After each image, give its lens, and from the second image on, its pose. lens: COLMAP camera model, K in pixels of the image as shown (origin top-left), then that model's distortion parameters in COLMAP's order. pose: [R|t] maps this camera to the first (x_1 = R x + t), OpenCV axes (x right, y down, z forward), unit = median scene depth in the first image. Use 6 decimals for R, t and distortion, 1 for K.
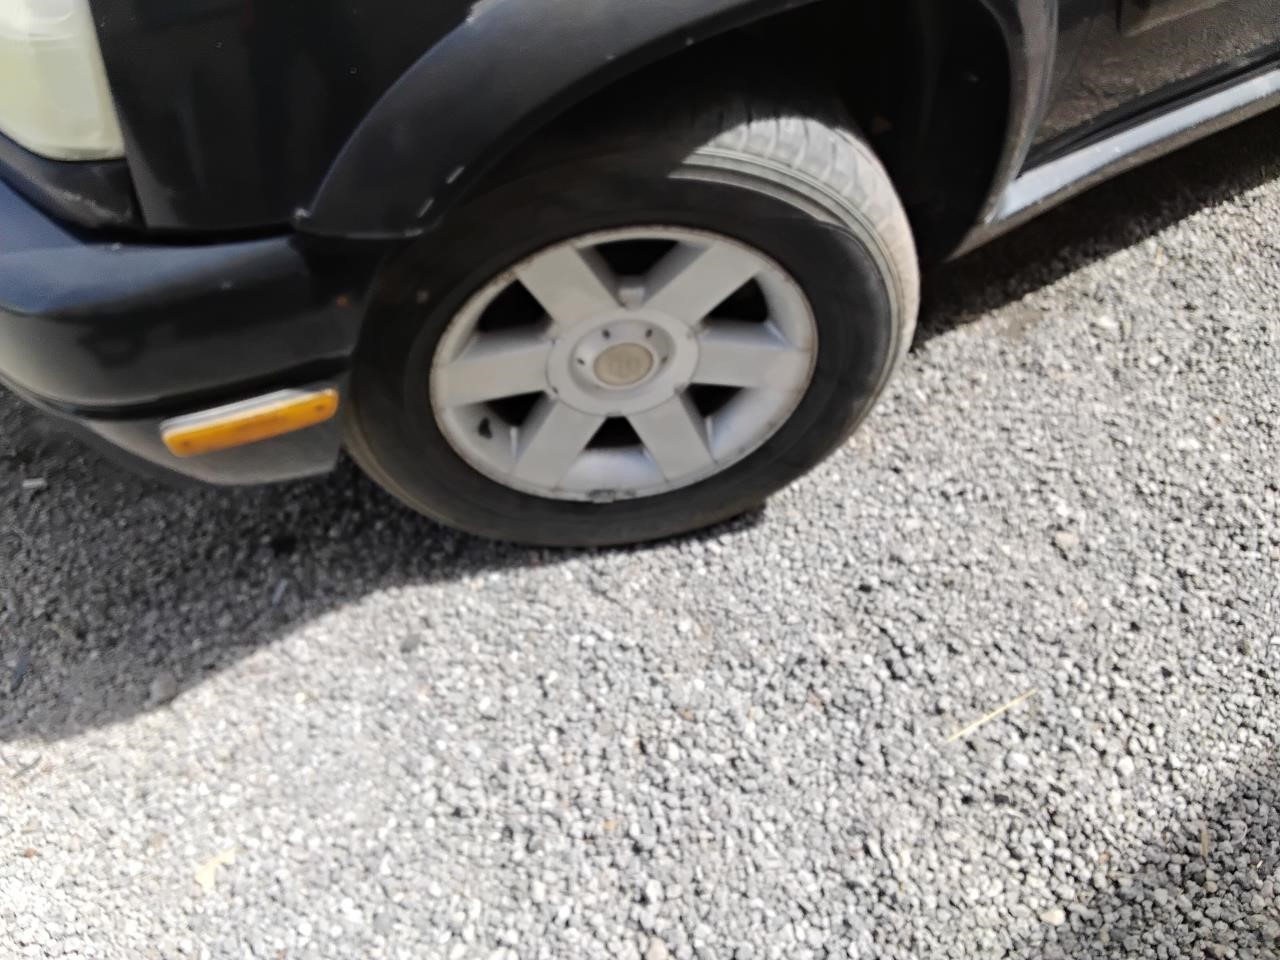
lens RADIAL K [[1053.8, 0, 616.1], [0, 1053.8, 478.6], [0, 0, 1]] dist [0.113026, -0.183233]
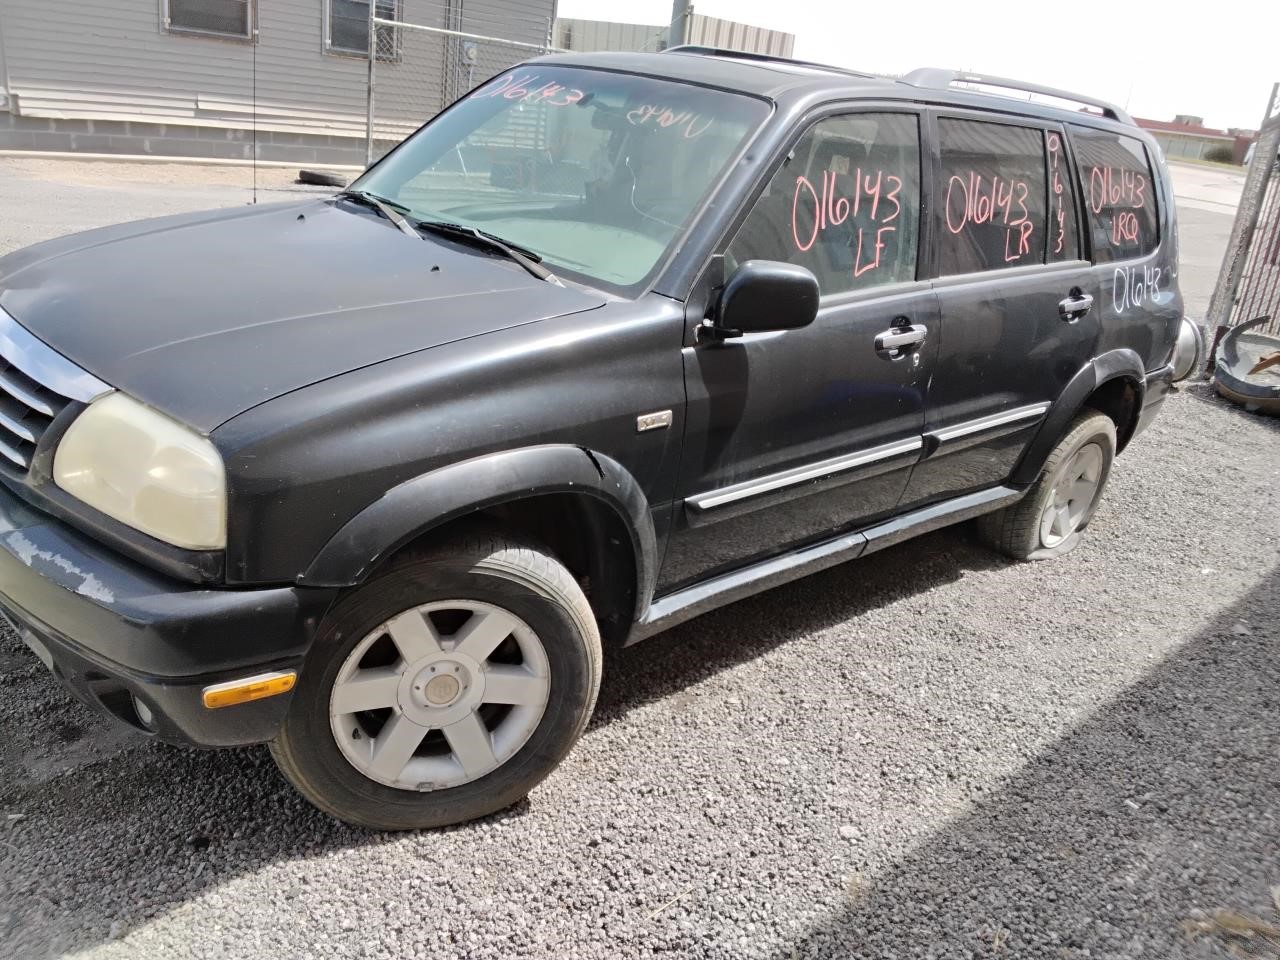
lens RADIAL K [[1053.8, 0, 616.1], [0, 1053.8, 478.6], [0, 0, 1]] dist [0.113026, -0.183233]
pose [[0.979678, 0.016698, 0.199880, -0.059886], [0.084354, 0.869816, -0.486111, 0.415555], [-0.181976, 0.493093, 0.850731, -0.642815]]
